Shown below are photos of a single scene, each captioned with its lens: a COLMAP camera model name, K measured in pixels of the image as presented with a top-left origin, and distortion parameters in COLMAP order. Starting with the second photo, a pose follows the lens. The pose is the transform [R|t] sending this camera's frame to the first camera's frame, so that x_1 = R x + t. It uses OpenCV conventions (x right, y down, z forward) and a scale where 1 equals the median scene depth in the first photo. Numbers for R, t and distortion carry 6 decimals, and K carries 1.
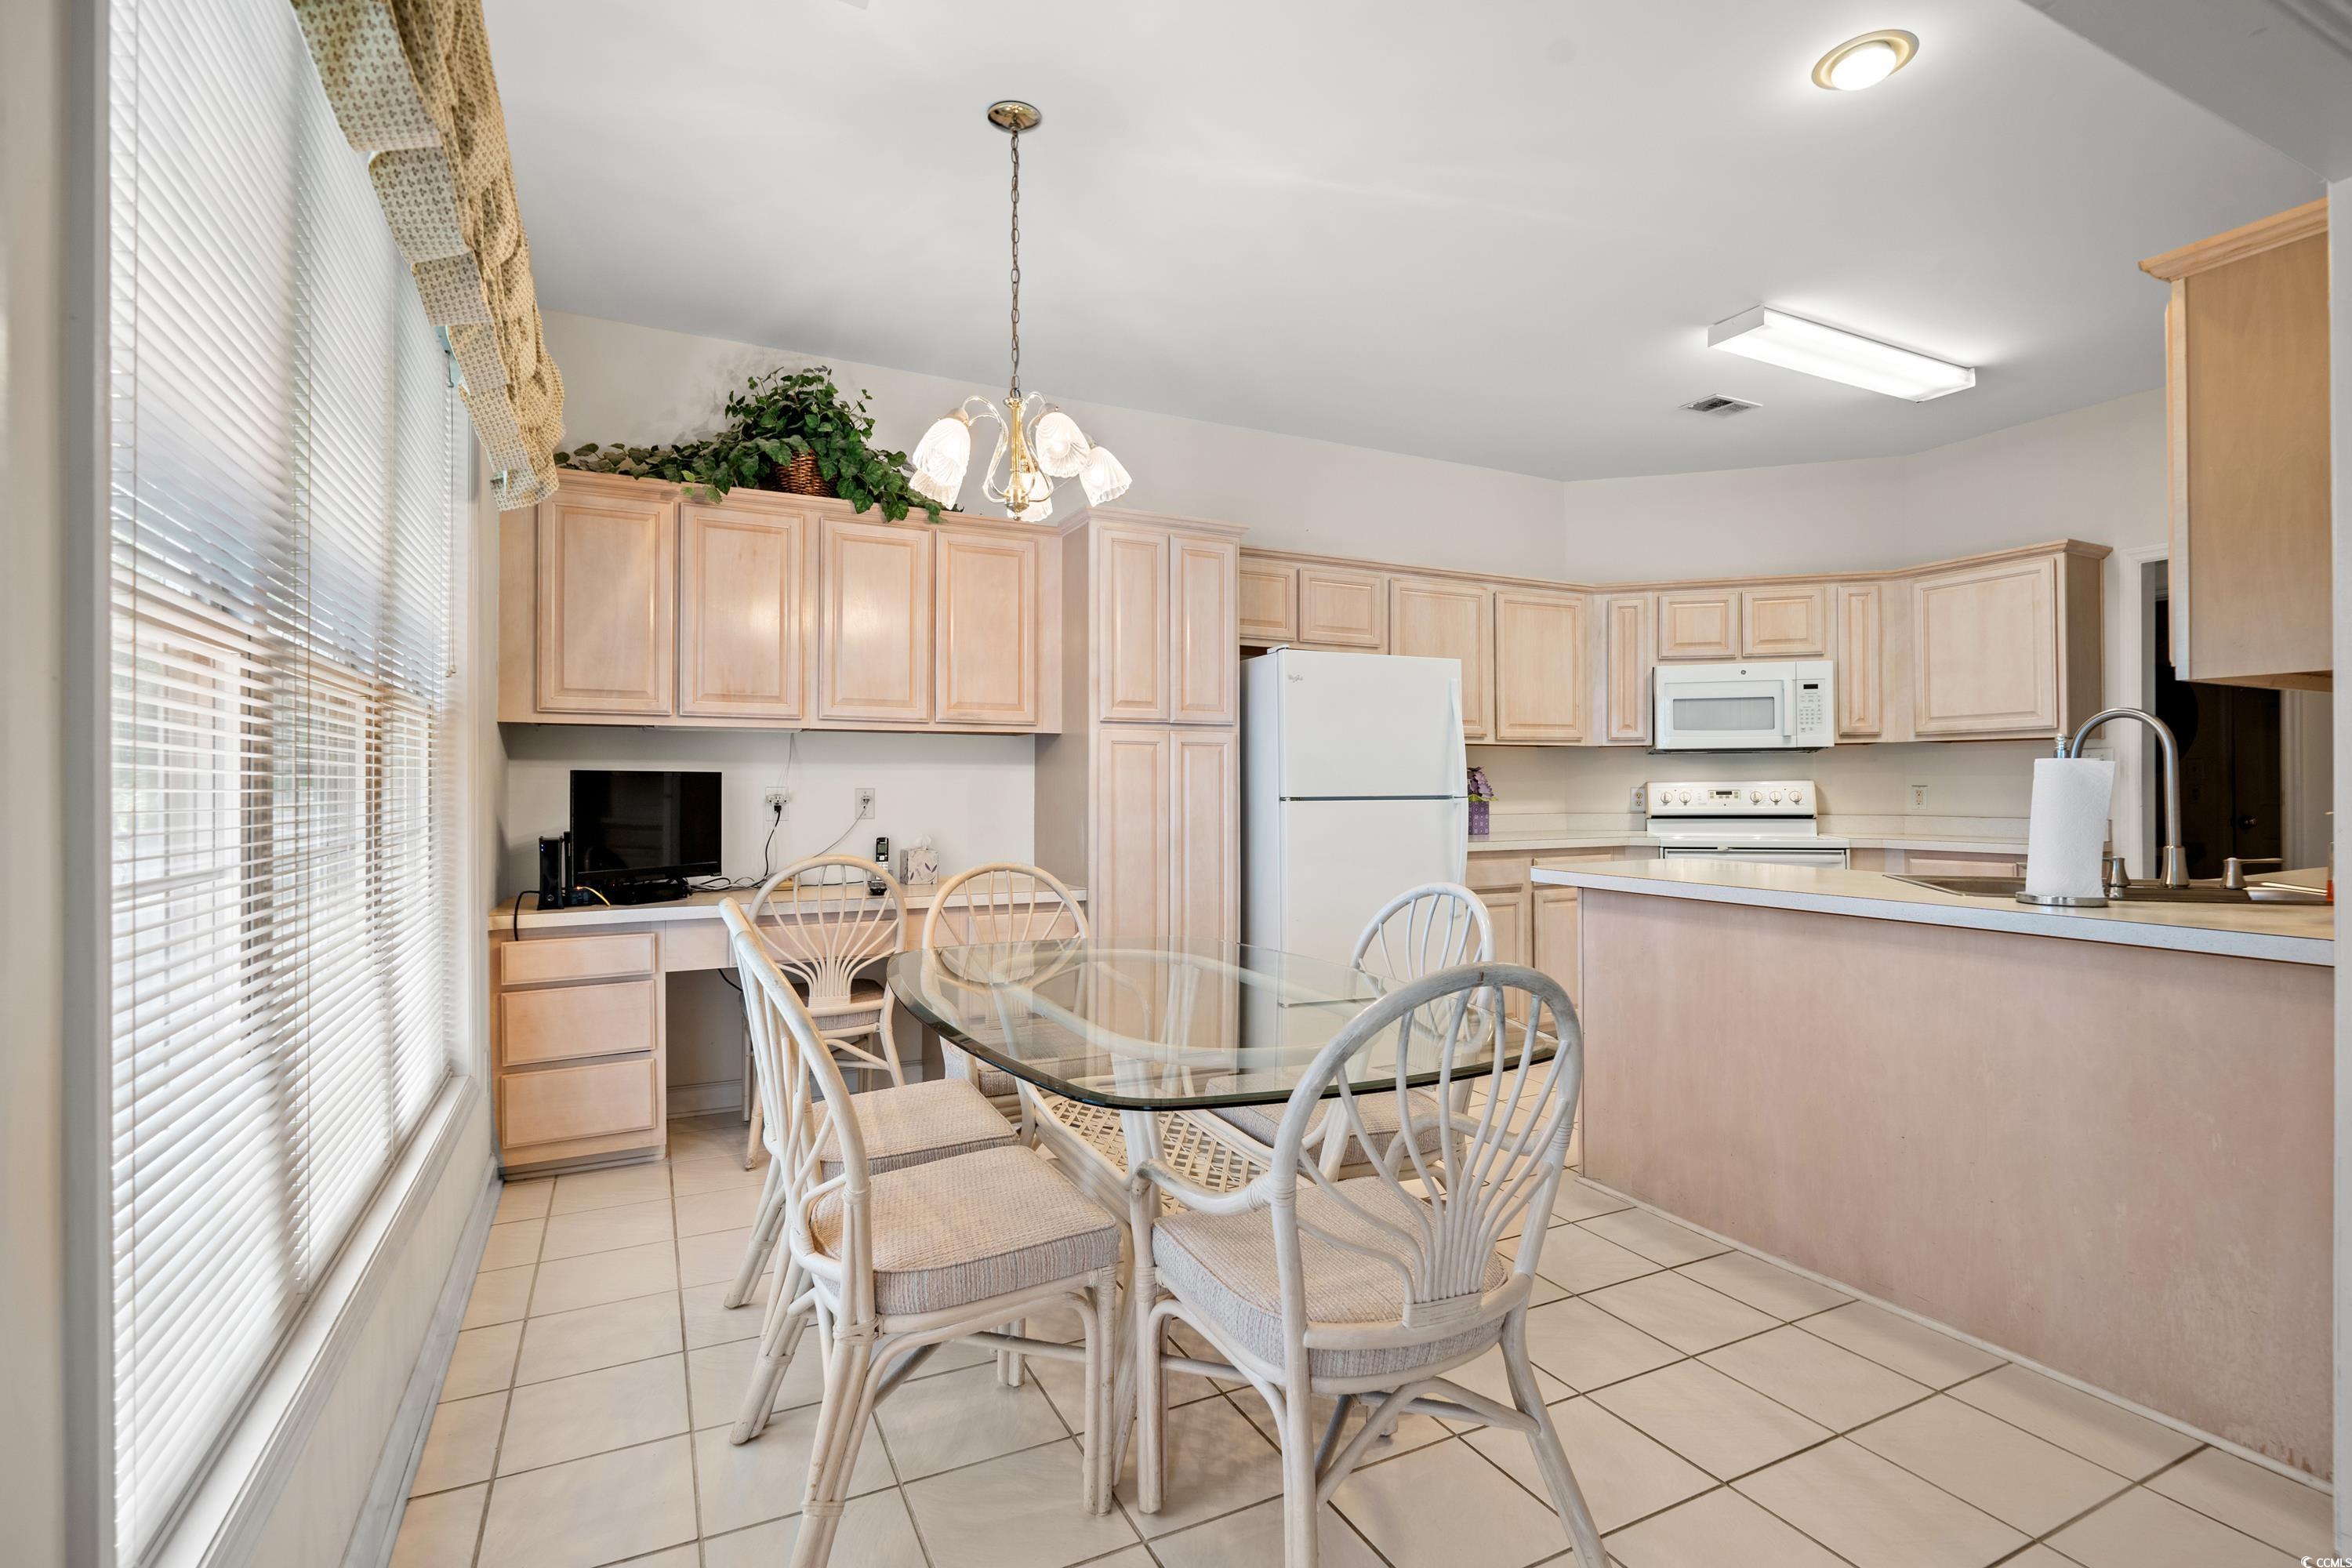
lens RADIAL K [[1082.1, 0, 1173.3], [0, 1082.1, 781.9], [0, 0, 1]] dist [-0.006359, -0.000931]
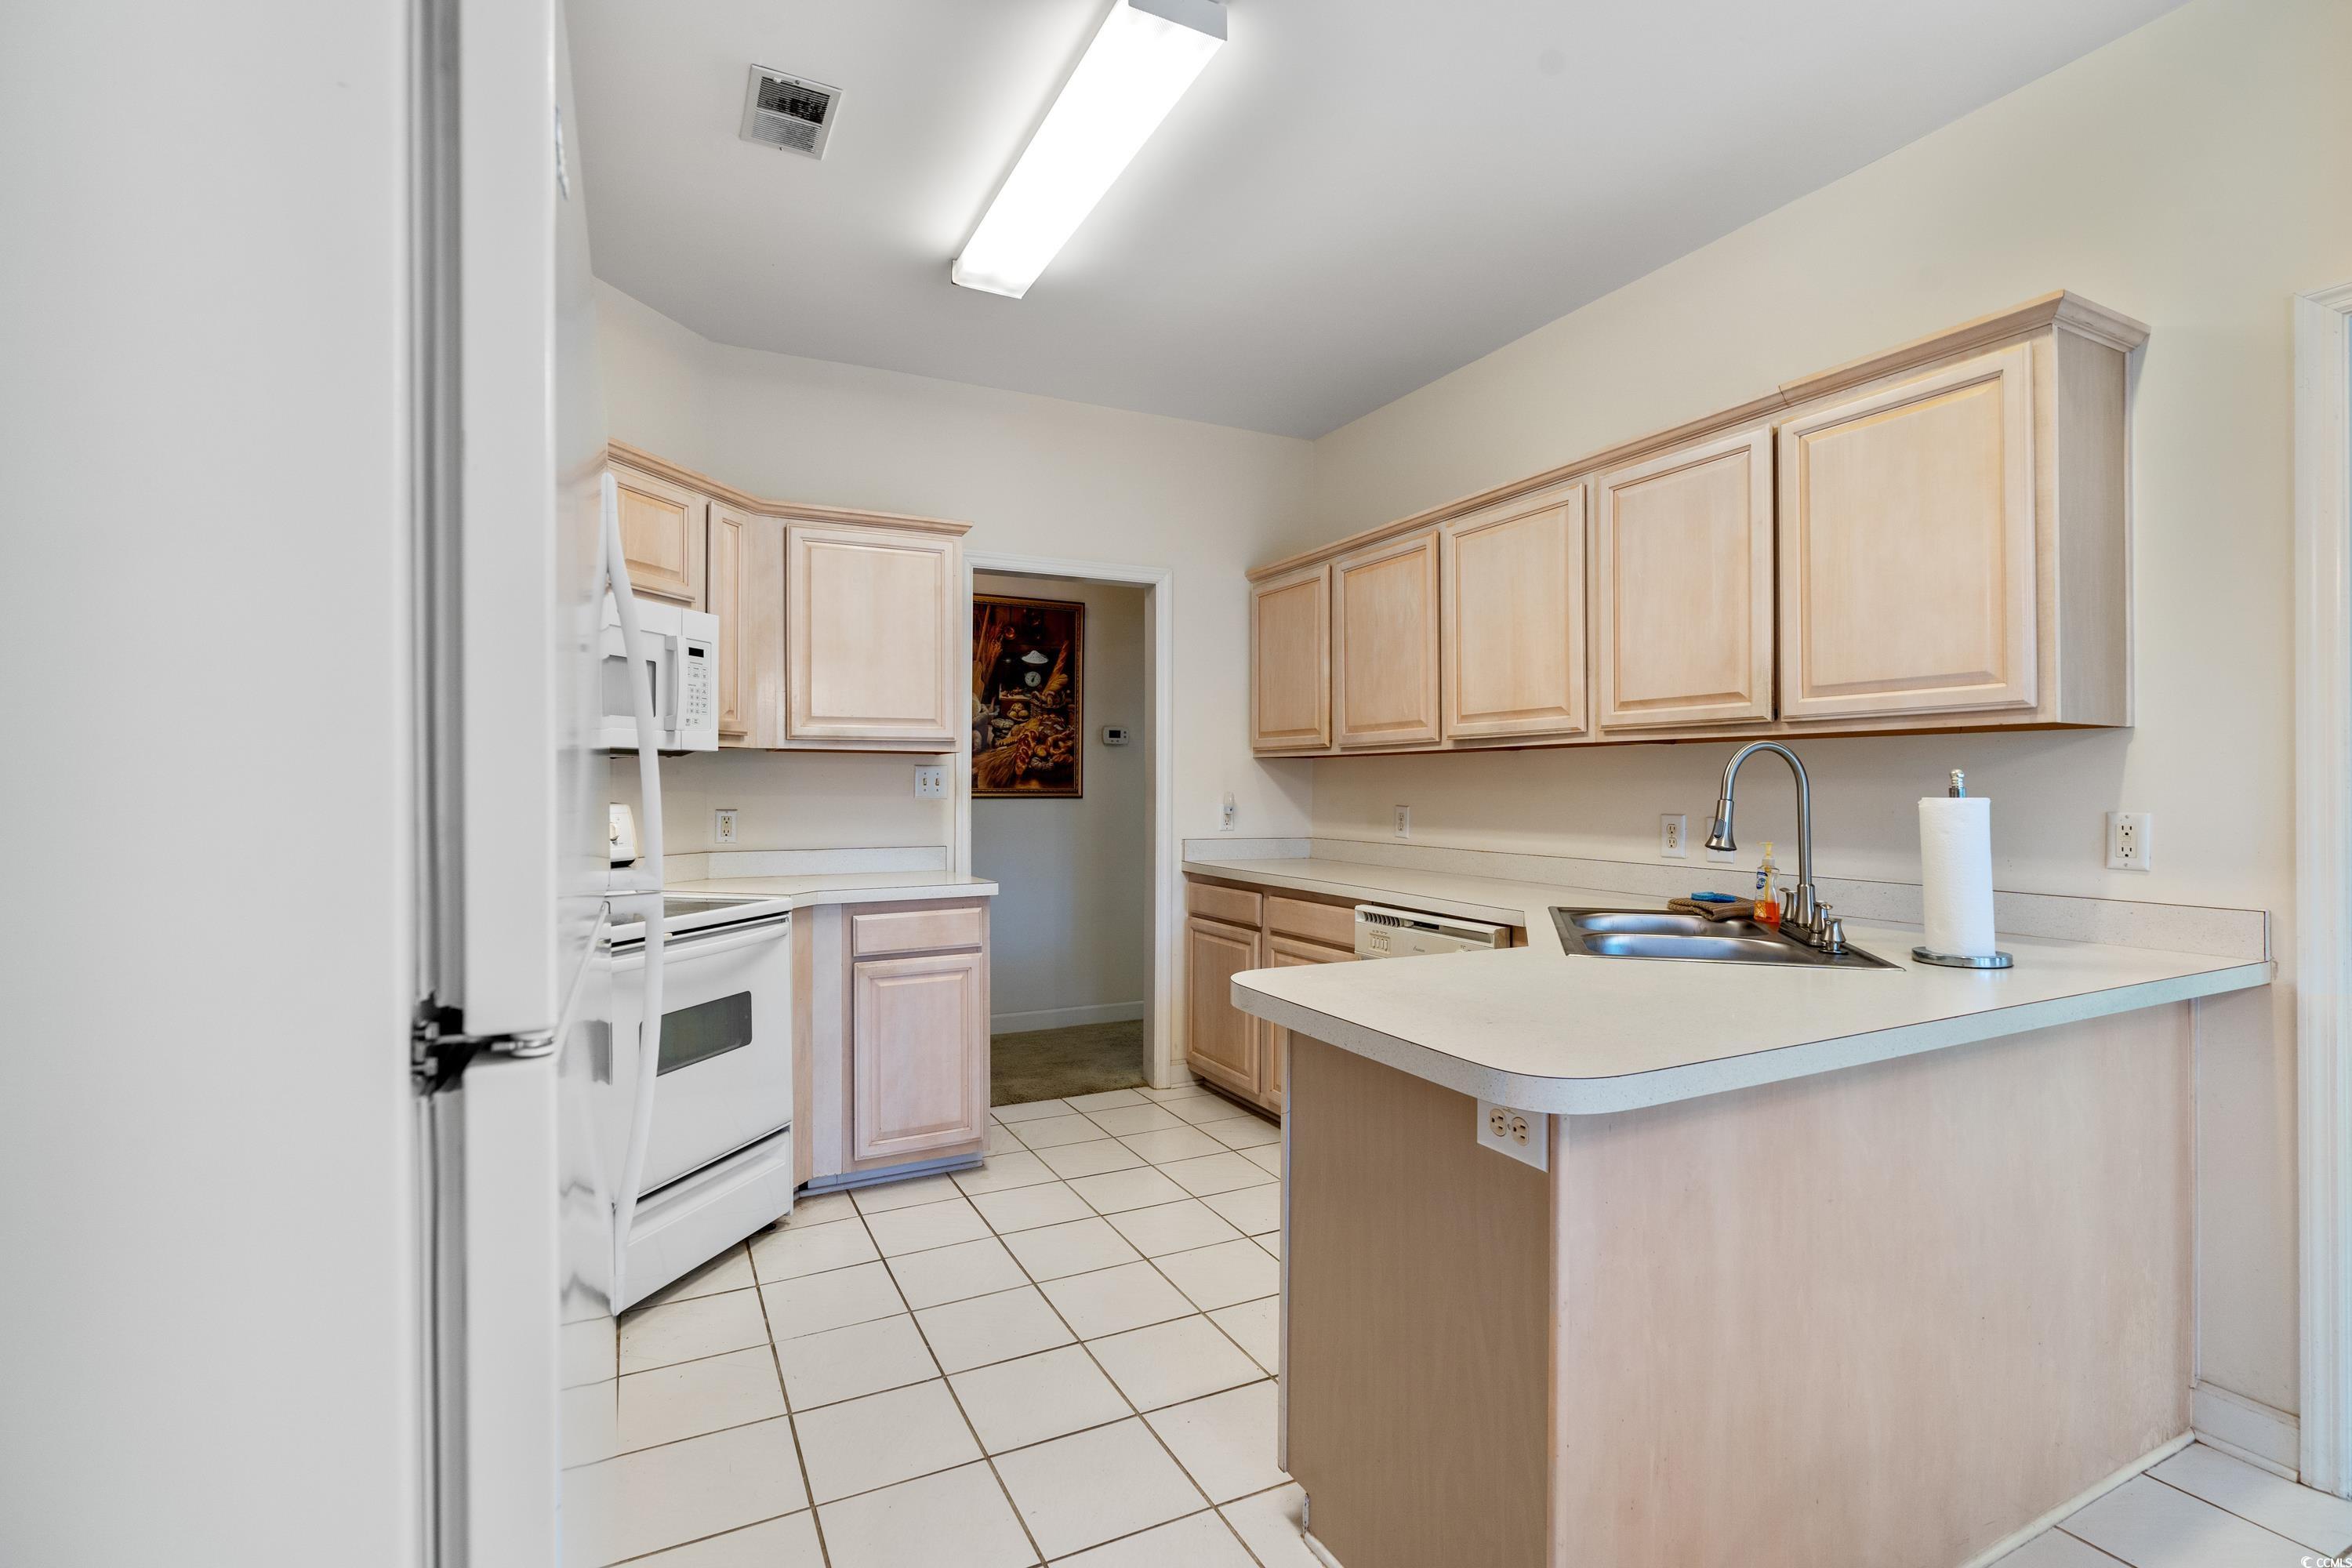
lens RADIAL K [[1082.1, 0, 1178.7], [0, 1082.1, 773.3], [0, 0, 1]] dist [-0.006359, -0.000931]
pose [[-0.002085, 0.012046, 0.999925, -0.025601], [-0.002869, 0.999923, -0.012052, -0.014091], [-0.999994, -0.002894, -0.002050, 0.773053]]
